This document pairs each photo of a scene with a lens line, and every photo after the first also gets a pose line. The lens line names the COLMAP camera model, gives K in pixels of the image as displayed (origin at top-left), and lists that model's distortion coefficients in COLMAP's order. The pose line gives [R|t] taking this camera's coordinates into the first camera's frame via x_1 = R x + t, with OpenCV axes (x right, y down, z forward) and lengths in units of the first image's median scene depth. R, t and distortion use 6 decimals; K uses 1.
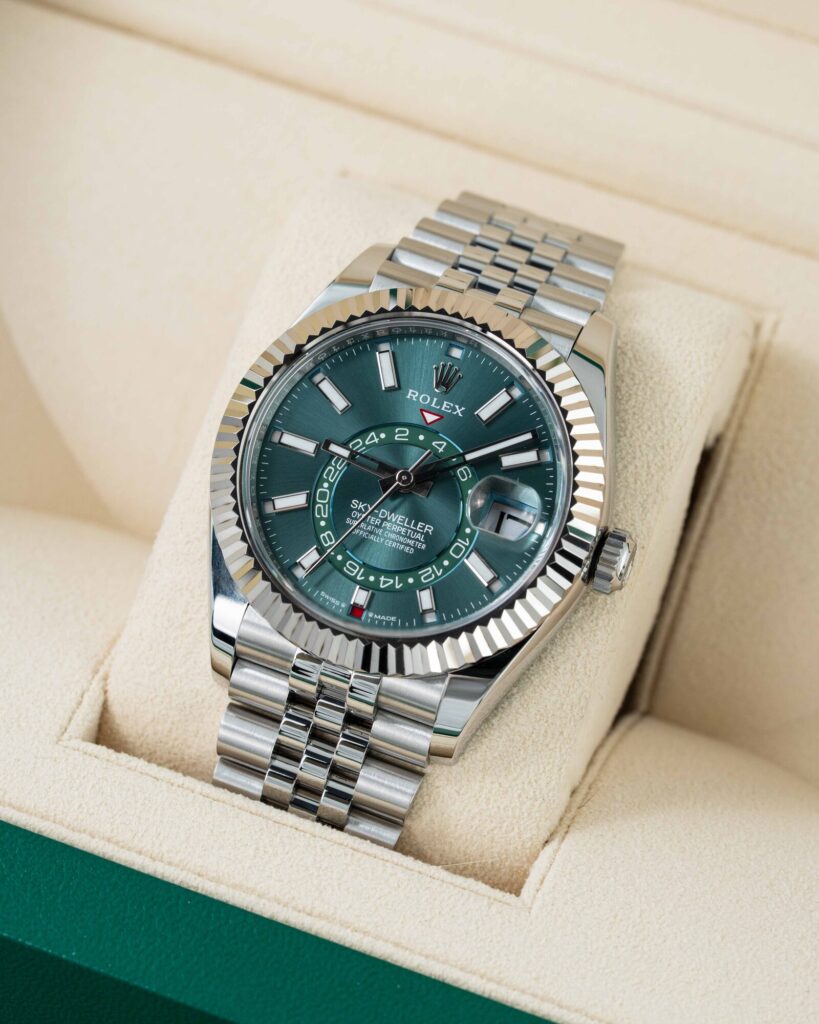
lens RADIAL K [[3603.0, 0, 409.5], [0, 3603.0, 512.0], [0, 0, 1]] dist [-0.028205, -0.101189]
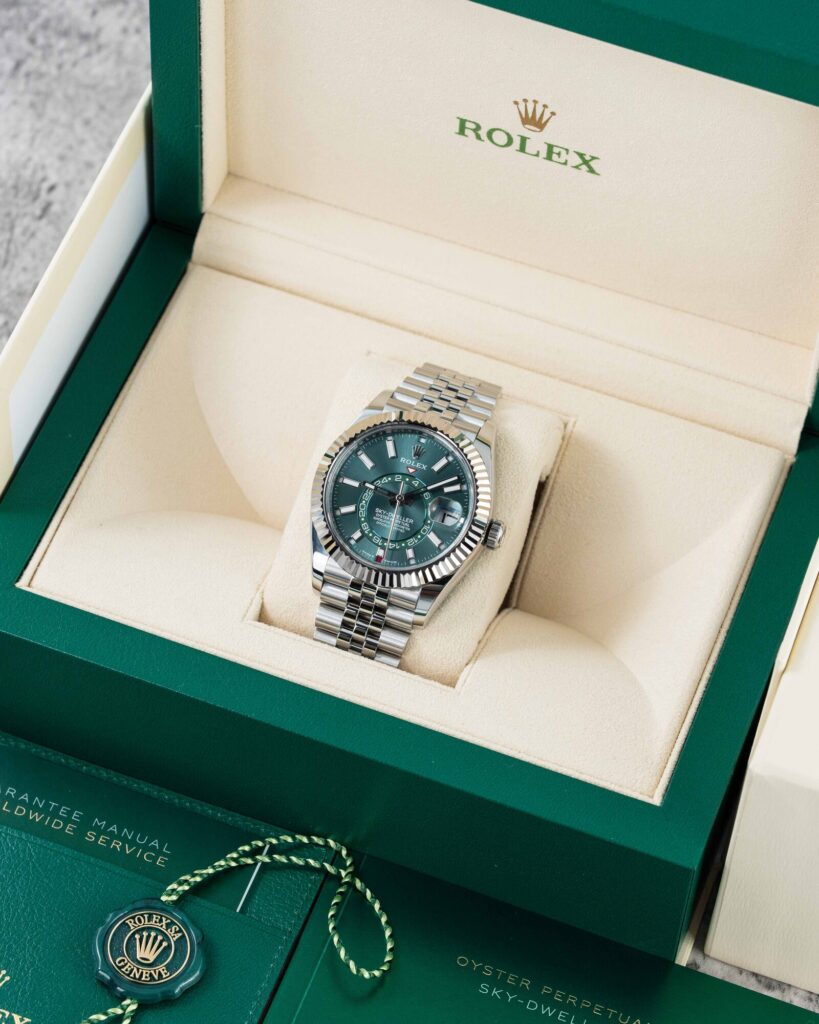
lens RADIAL K [[3603.0, 0, 409.5], [0, 3603.0, 512.0], [0, 0, 1]] dist [-0.028205, -0.101189]
pose [[0.999912, -0.012554, 0.004261, -0.004908], [0.012564, 0.999919, -0.002256, 0.004011], [-0.004233, 0.002309, 0.999988, -1.184349]]
